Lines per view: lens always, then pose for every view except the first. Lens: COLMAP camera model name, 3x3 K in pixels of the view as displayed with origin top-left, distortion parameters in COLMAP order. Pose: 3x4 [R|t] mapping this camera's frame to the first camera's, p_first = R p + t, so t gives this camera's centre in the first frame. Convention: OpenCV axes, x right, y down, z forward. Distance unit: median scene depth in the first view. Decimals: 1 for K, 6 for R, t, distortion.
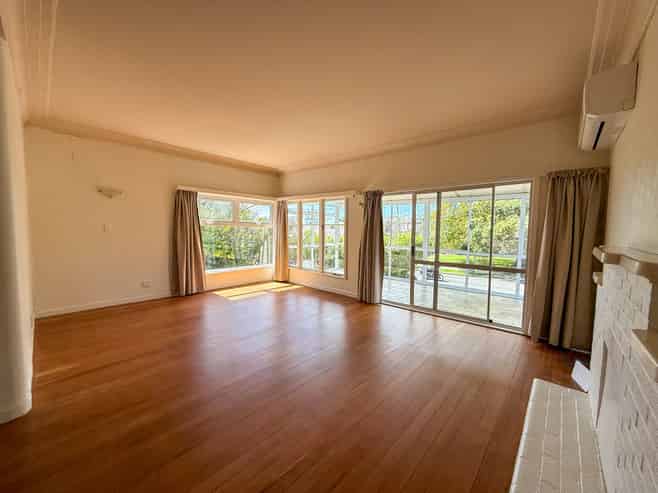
lens RADIAL K [[266.3, 0, 329.2], [0, 266.3, 247.7], [0, 0, 1]] dist [0.002575, 0.000048]
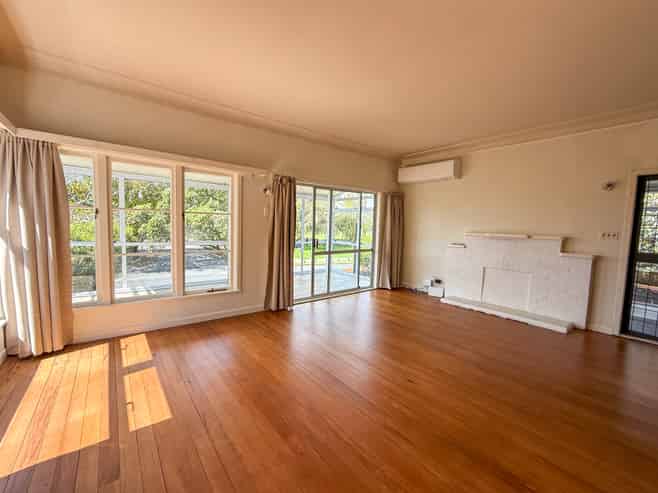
lens RADIAL K [[266.3, 0, 328.4], [0, 266.3, 247.7], [0, 0, 1]] dist [0.002575, 0.000048]
pose [[0.175207, -0.098834, 0.979558, -0.671740], [0.037426, 0.994898, 0.093687, -0.065811], [-0.983820, 0.020246, 0.178013, 0.746008]]
